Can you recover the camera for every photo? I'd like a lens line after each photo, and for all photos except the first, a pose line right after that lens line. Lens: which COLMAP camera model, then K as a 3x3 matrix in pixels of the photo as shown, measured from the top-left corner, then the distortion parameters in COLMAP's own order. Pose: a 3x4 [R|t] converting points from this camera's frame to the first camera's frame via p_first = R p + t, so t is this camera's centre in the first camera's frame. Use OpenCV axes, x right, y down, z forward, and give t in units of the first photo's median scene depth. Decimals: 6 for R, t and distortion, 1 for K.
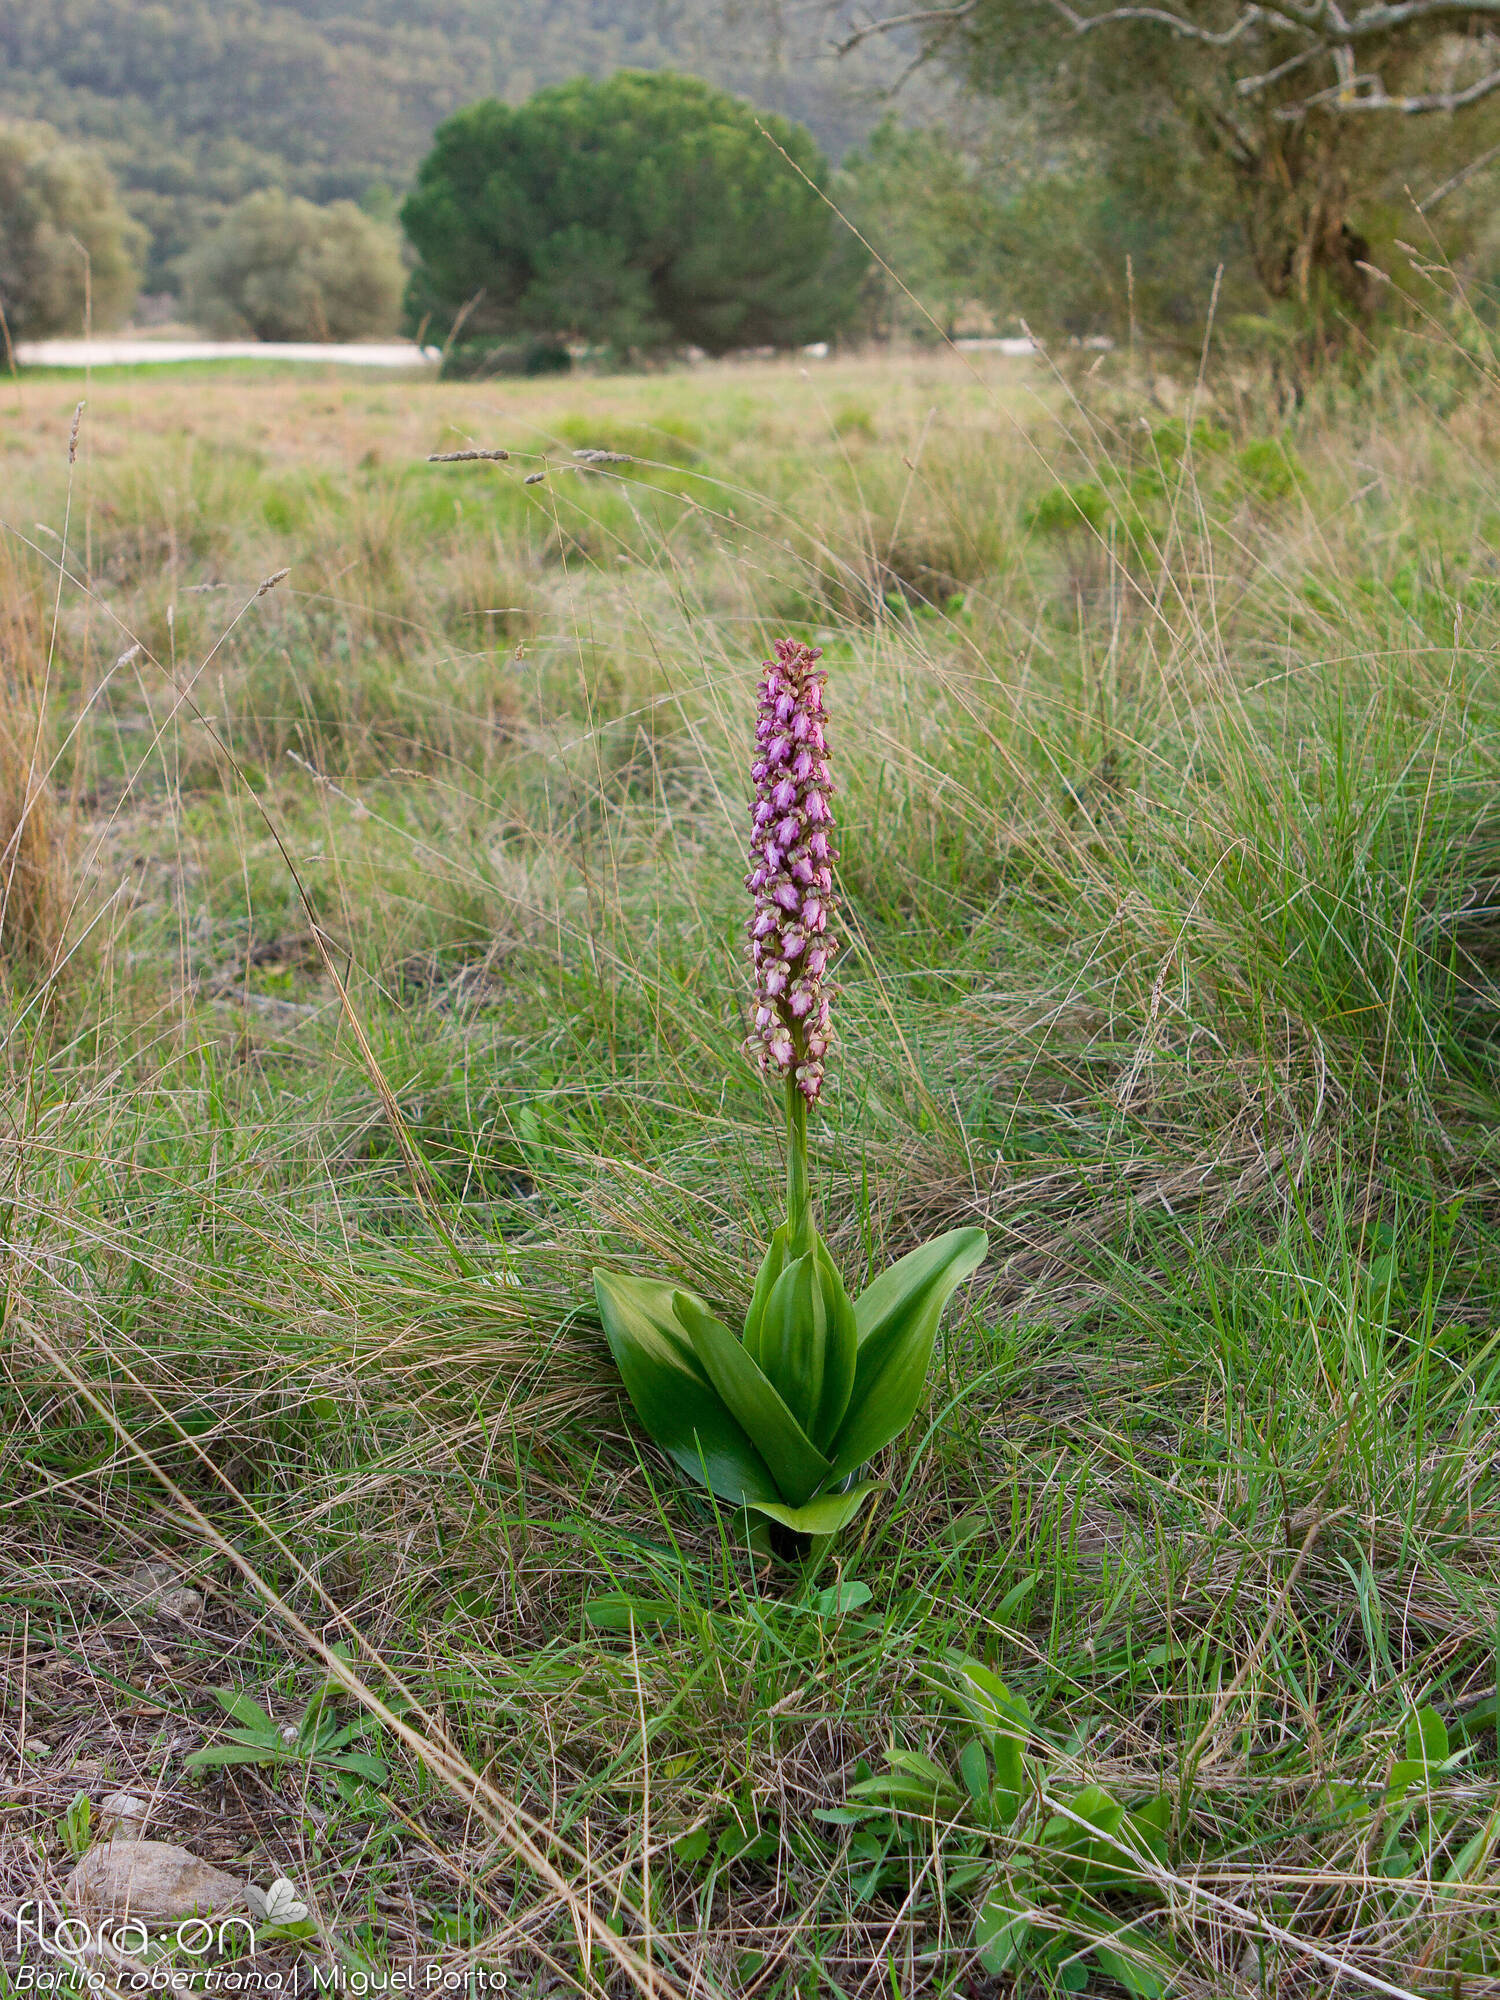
lens RADIAL K [[3166.1, 0, 750.0], [0, 3166.1, 1000.0], [0, 0, 1]] dist [-0.019821, -0.042382]
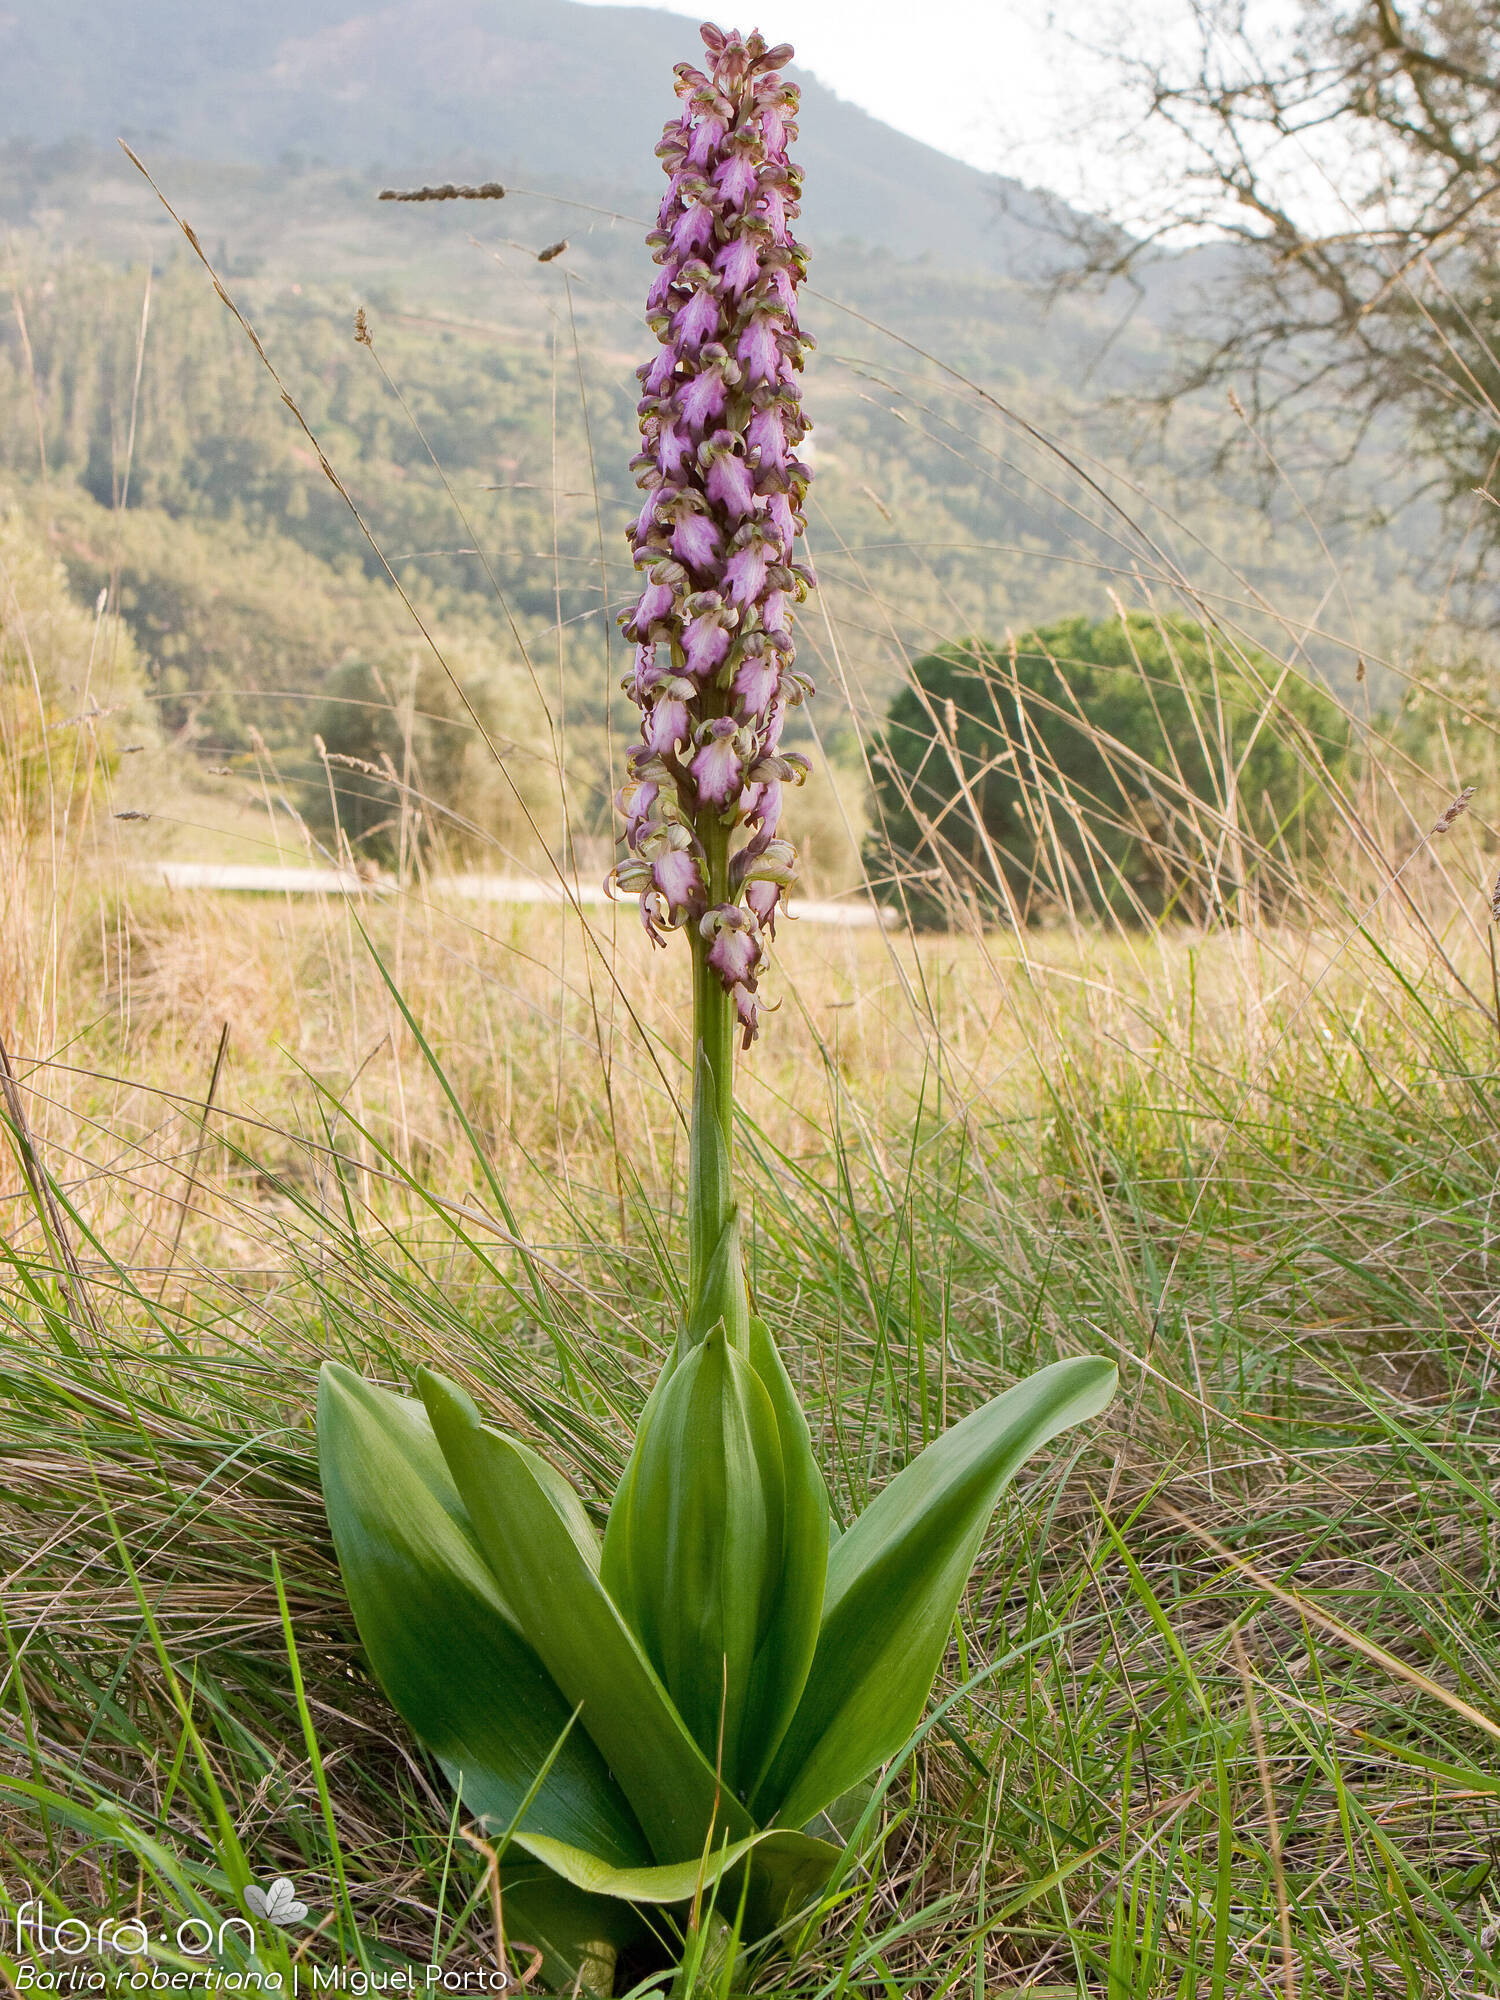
lens RADIAL K [[3166.1, 0, 750.0], [0, 3166.1, 1000.0], [0, 0, 1]] dist [-0.019821, -0.042382]
pose [[0.979507, 0.049875, -0.195137, 0.110718], [-0.099452, 0.962273, -0.253259, 0.147894], [0.175143, 0.267476, 0.947513, 0.515829]]
